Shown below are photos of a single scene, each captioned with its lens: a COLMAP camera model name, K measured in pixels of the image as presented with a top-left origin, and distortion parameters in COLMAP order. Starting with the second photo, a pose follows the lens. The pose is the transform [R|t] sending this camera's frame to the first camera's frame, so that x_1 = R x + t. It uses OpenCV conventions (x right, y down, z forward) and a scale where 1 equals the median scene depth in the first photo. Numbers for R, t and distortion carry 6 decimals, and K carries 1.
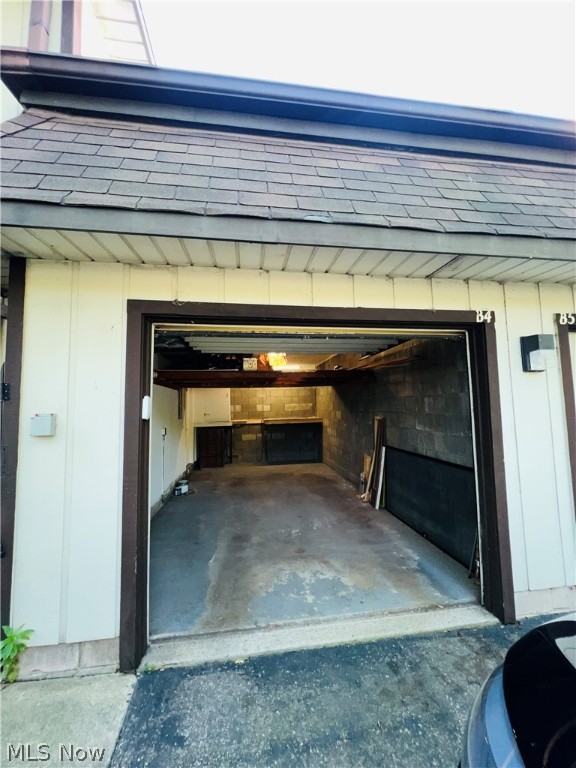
lens RADIAL K [[304.6, 0, 287.7], [0, 304.6, 381.5], [0, 0, 1]] dist [-0.000013, -0.000860]
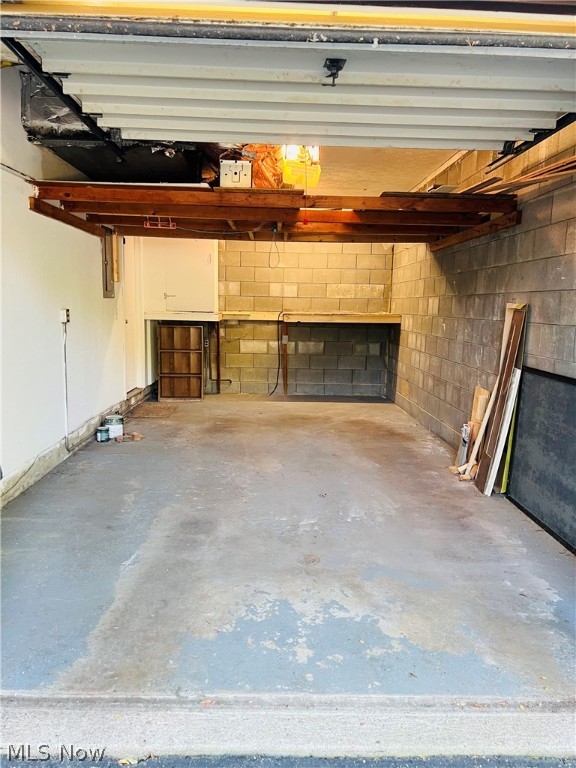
lens RADIAL K [[572.4, 0, 284.2], [0, 572.4, 384.0], [0, 0, 1]] dist [0.053774, -0.058738]
pose [[0.992363, 0.059373, -0.108121, 0.070152], [-0.034089, 0.974405, 0.222202, 0.062951], [0.118547, -0.216819, 0.968987, 0.131715]]
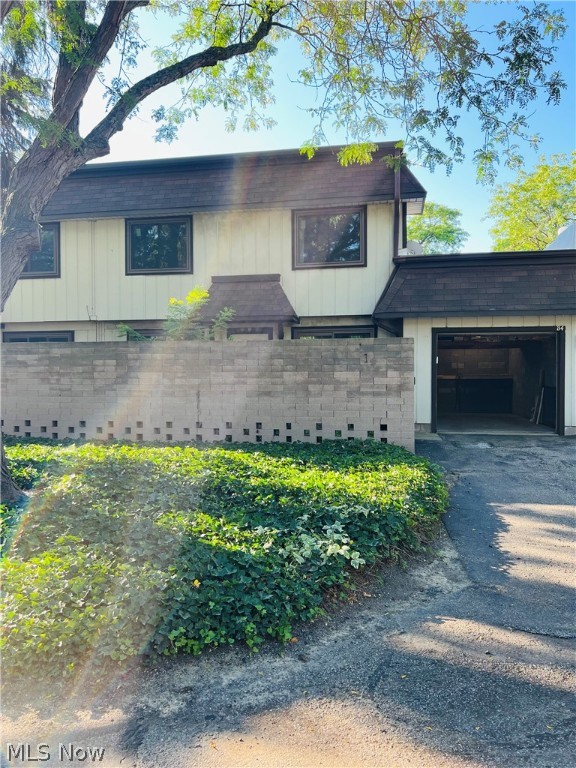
lens RADIAL K [[572.4, 0, 287.0], [0, 572.4, 385.4], [0, 0, 1]] dist [0.053774, -0.058738]
pose [[0.948484, 0.024832, -0.315849, -0.013348], [0.009372, 0.994288, 0.106315, -0.162243], [0.316685, -0.103799, 0.942834, -2.719451]]
